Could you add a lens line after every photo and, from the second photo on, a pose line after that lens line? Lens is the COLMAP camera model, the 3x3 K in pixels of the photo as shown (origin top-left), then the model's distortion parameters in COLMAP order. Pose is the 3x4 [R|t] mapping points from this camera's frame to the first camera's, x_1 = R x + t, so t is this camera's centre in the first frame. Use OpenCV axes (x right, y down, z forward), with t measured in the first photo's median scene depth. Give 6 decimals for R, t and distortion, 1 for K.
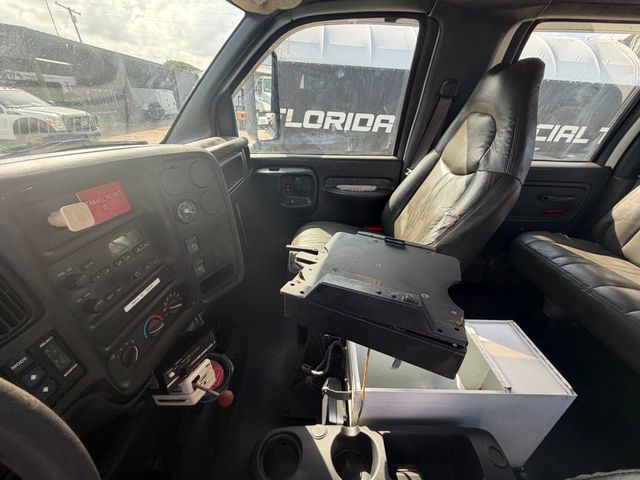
lens RADIAL K [[258.6, 0, 320.0], [0, 258.6, 240.0], [0, 0, 1]] dist [0.000582, 0.000941]
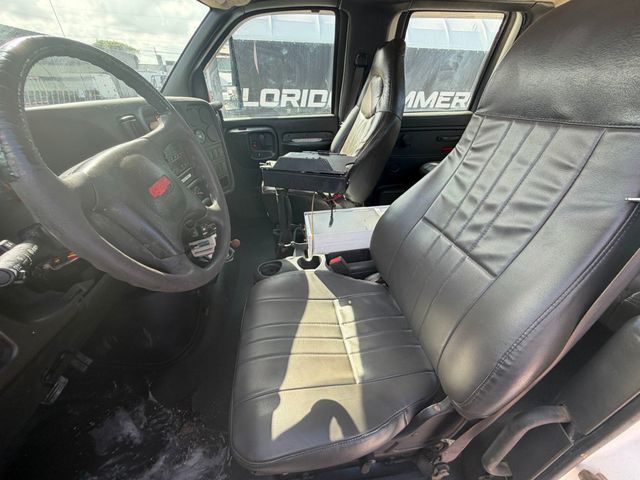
lens RADIAL K [[258.6, 0, 320.0], [0, 258.6, 240.0], [0, 0, 1]] dist [0.000582, 0.000941]
pose [[0.988462, -0.107843, 0.106359, 0.010739], [0.101149, 0.992649, 0.066452, 0.239765], [-0.112744, -0.054928, 0.992105, -0.378124]]
